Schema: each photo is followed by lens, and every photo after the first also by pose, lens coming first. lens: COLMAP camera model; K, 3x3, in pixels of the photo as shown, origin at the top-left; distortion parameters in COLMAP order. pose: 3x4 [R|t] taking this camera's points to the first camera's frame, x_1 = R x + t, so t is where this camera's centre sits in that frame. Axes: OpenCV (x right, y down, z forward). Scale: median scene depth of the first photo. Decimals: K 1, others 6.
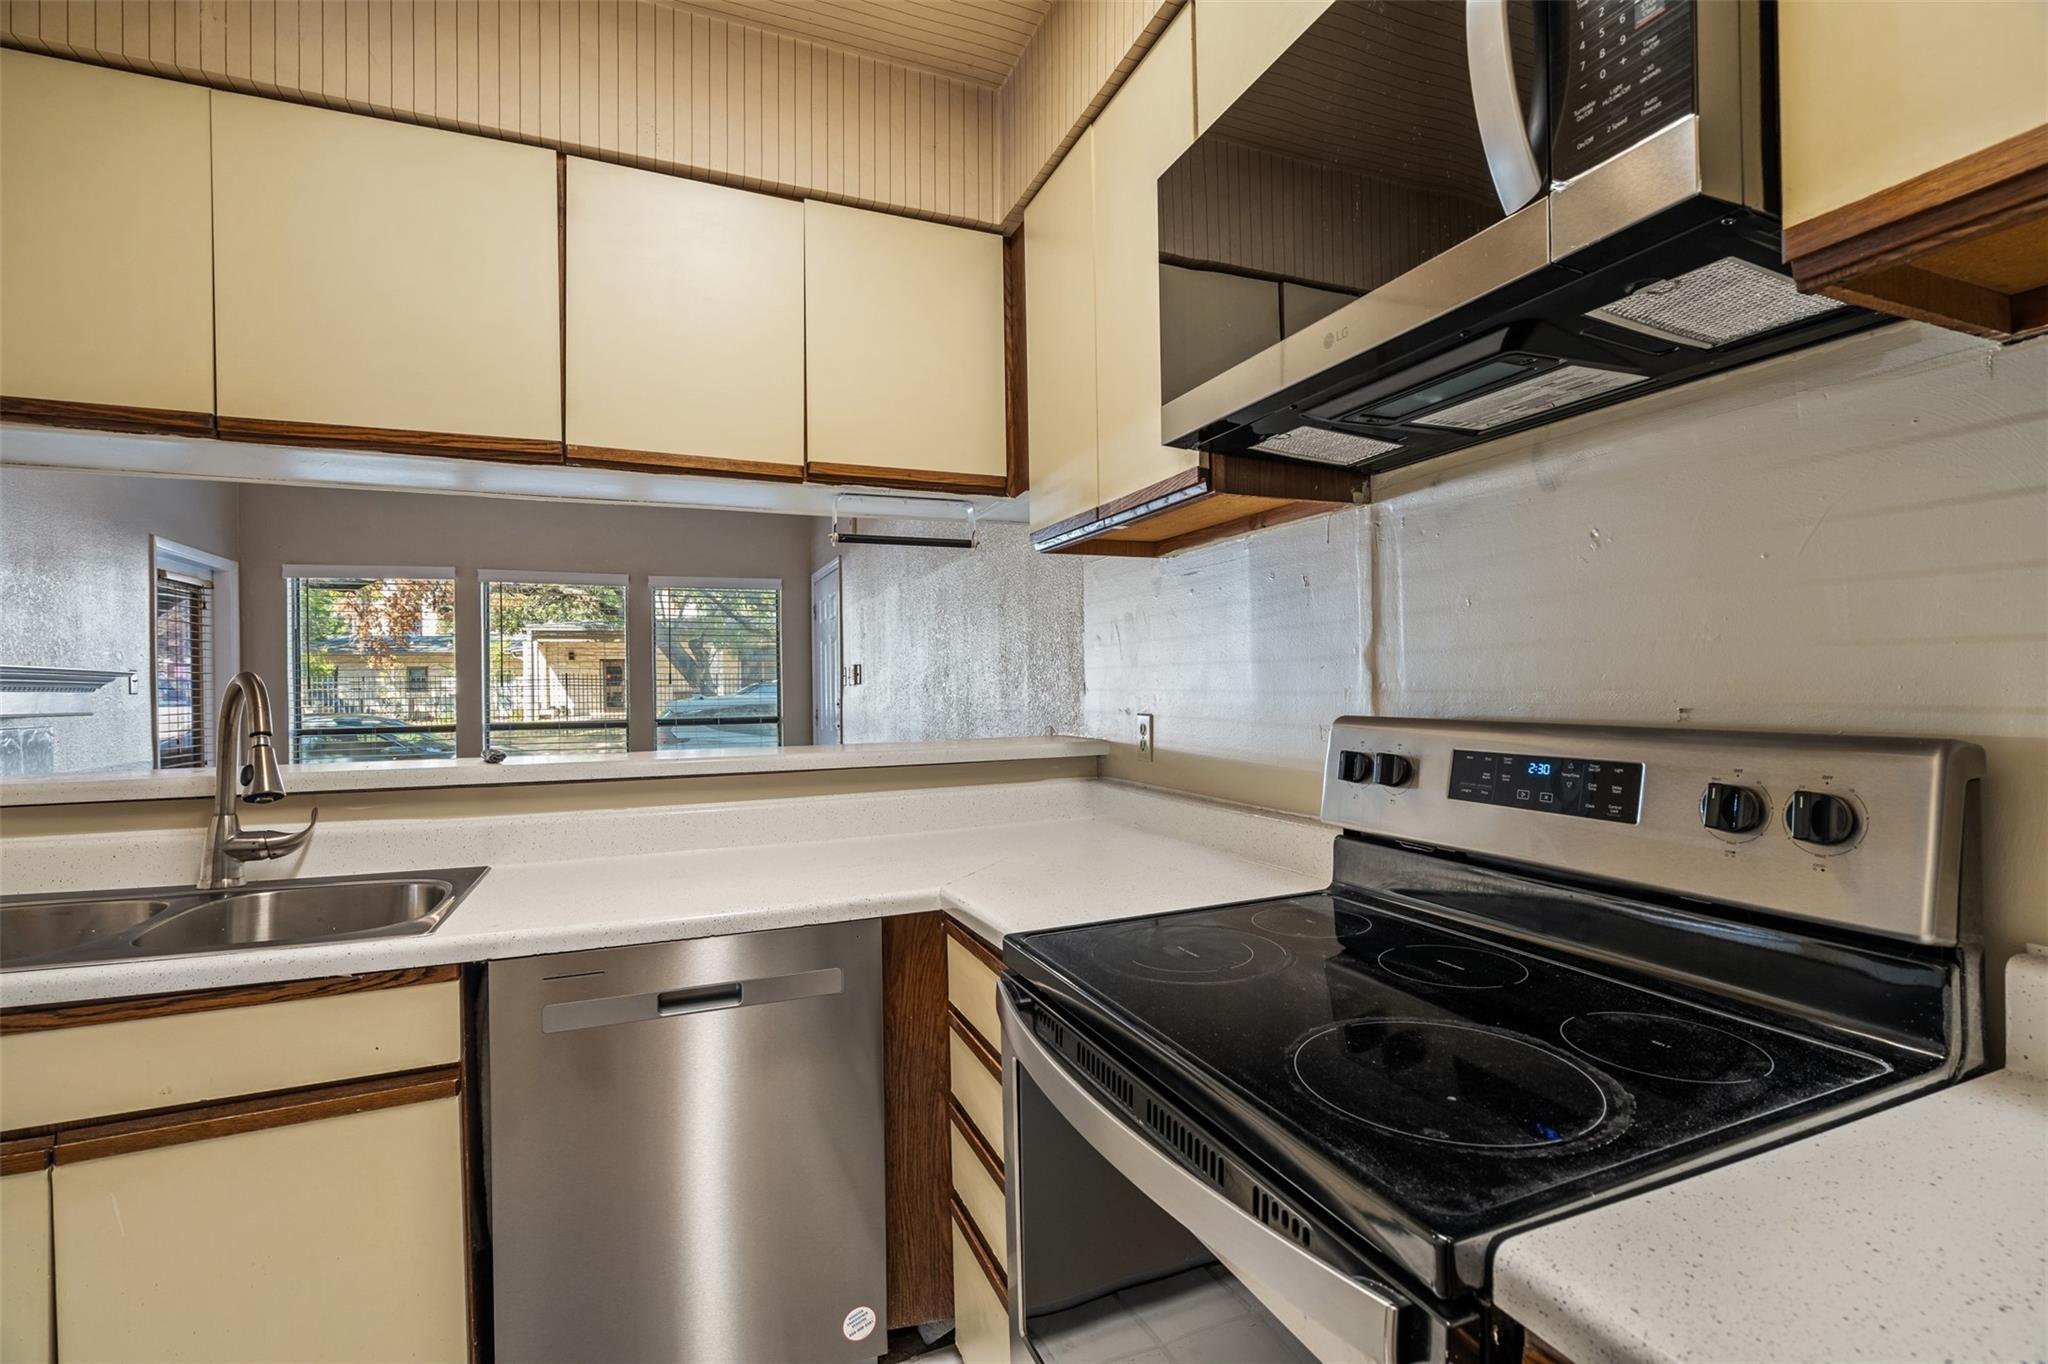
lens RADIAL K [[925.9, 0, 1056.7], [0, 925.9, 669.9], [0, 0, 1]] dist [-0.008640, 0.001832]
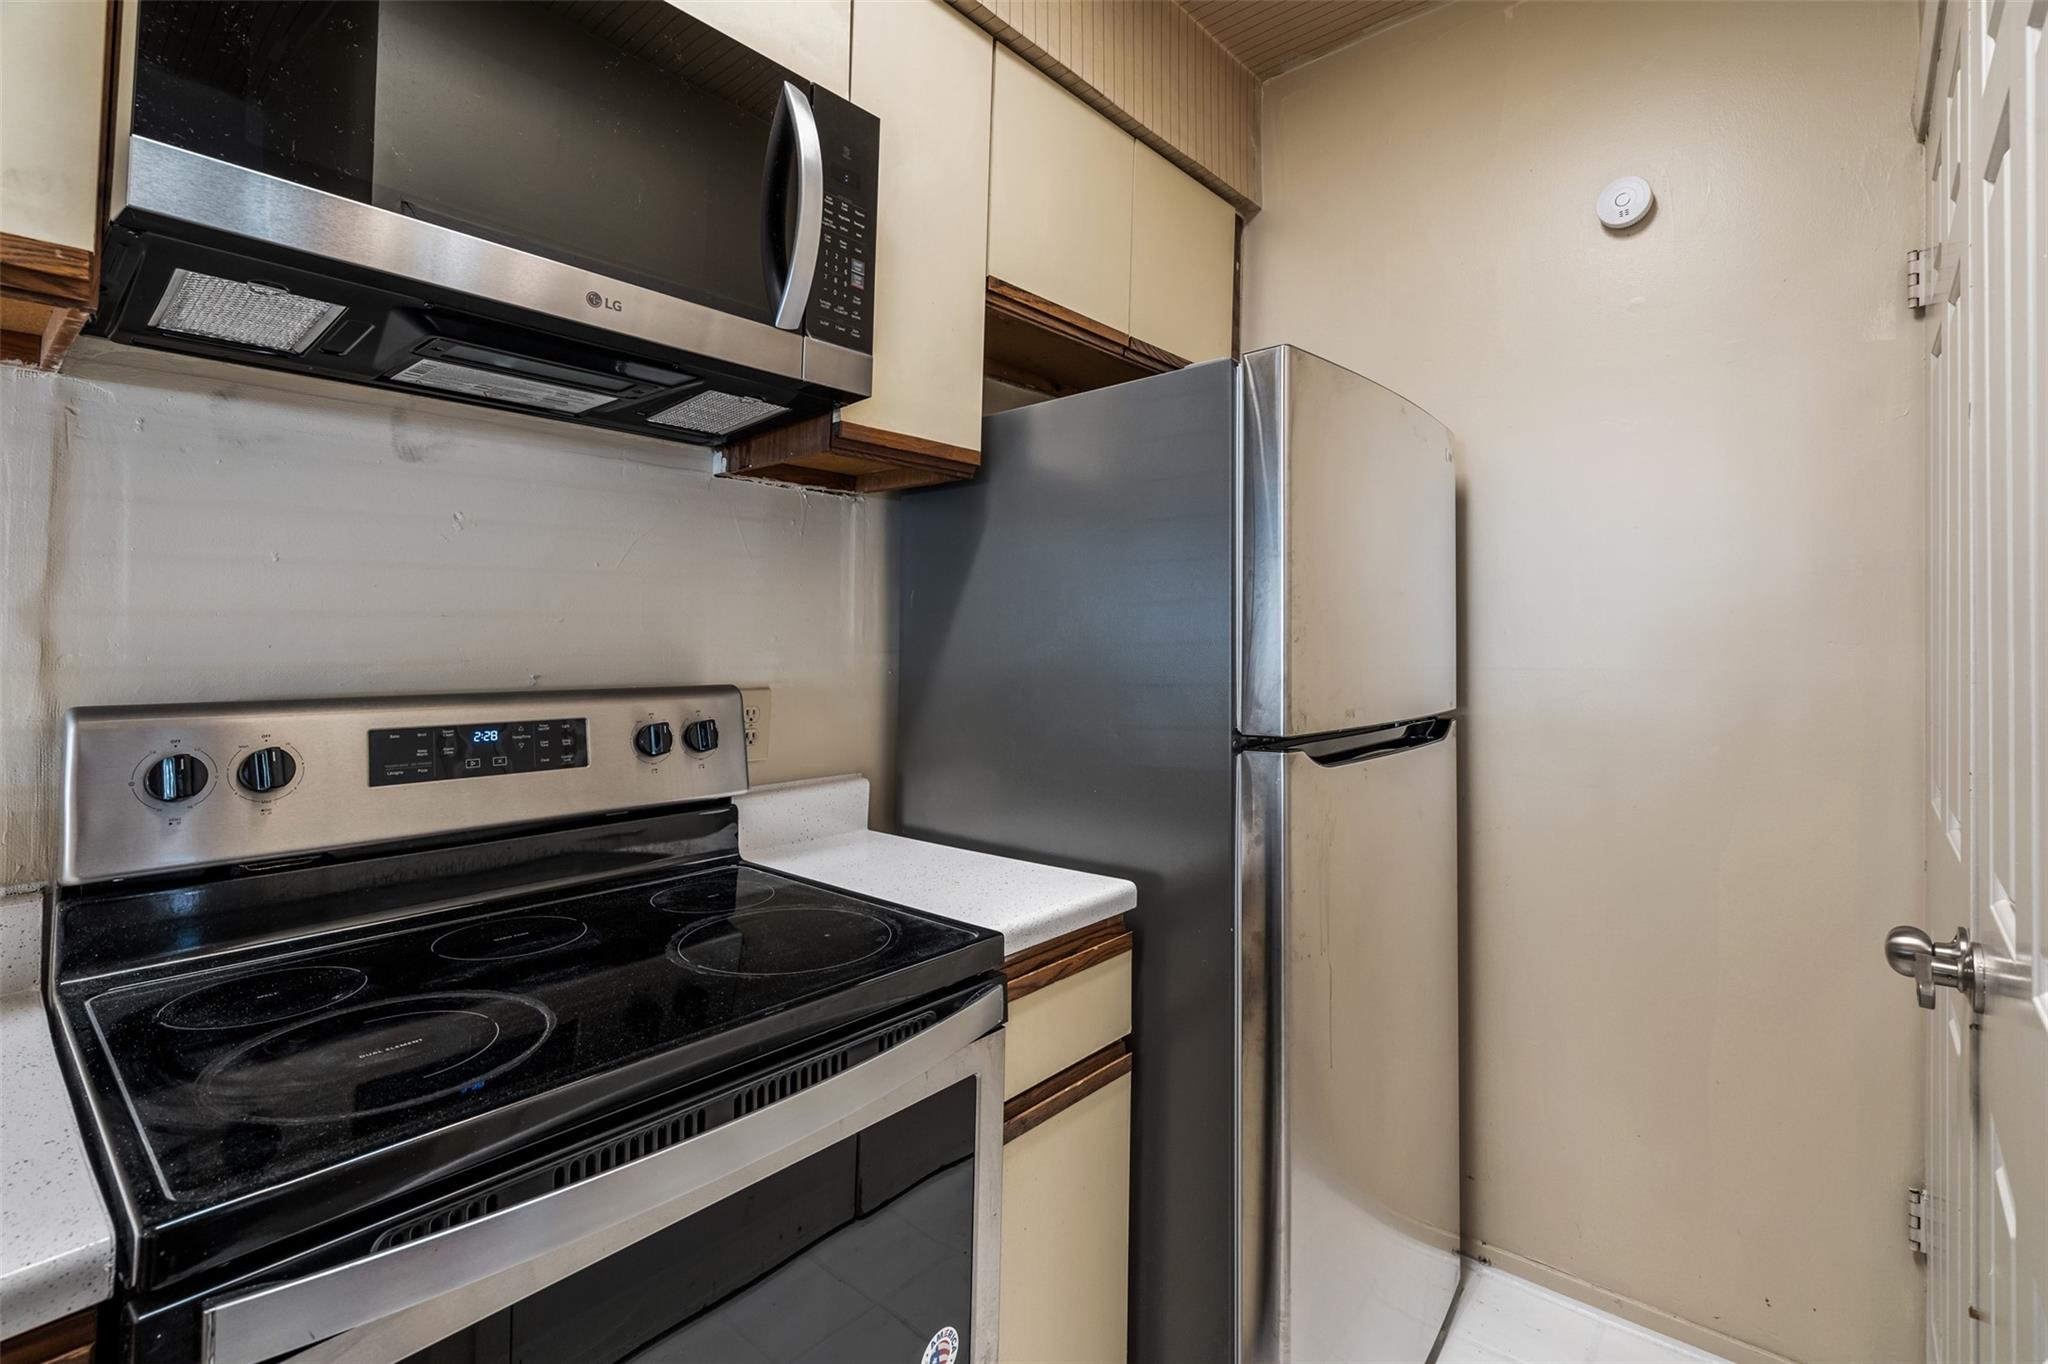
lens RADIAL K [[925.9, 0, 1001.0], [0, 925.9, 617.2], [0, 0, 1]] dist [-0.008640, 0.001832]
pose [[-0.432996, 0.047948, 0.900120, -0.374326], [-0.001568, 0.998543, -0.053945, 0.015395], [-0.901395, -0.024769, -0.432289, 0.509542]]
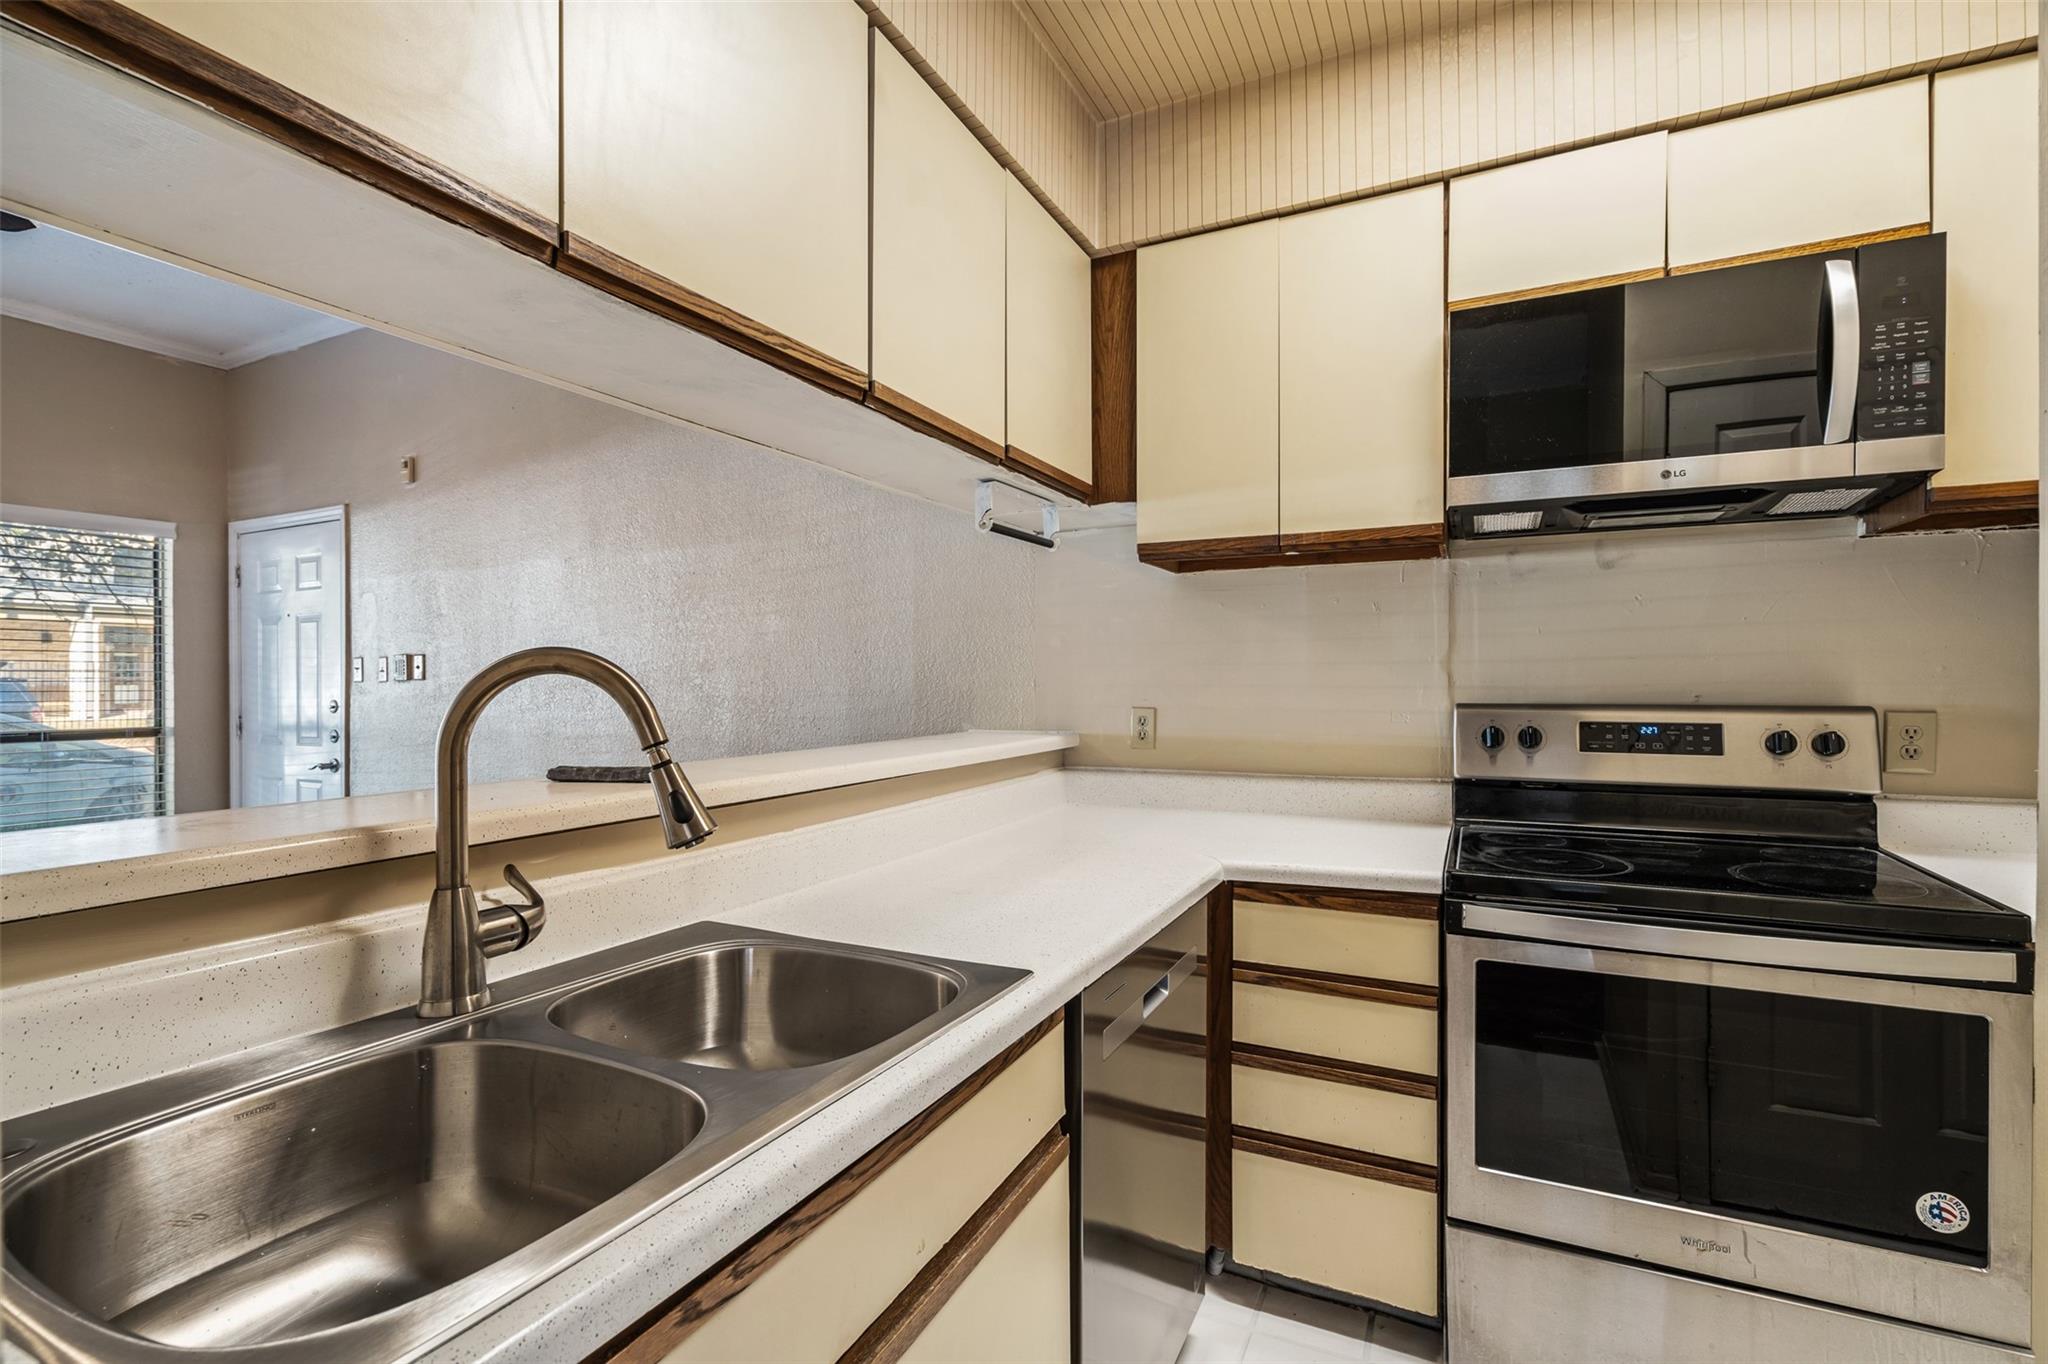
lens RADIAL K [[925.9, 0, 1044.3], [0, 925.9, 673.7], [0, 0, 1]] dist [-0.008640, 0.001832]
pose [[0.751702, 0.015607, 0.659318, -0.817482], [-0.015893, 0.999858, -0.005548, 0.015527], [-0.659311, -0.006308, 0.751844, 0.242406]]
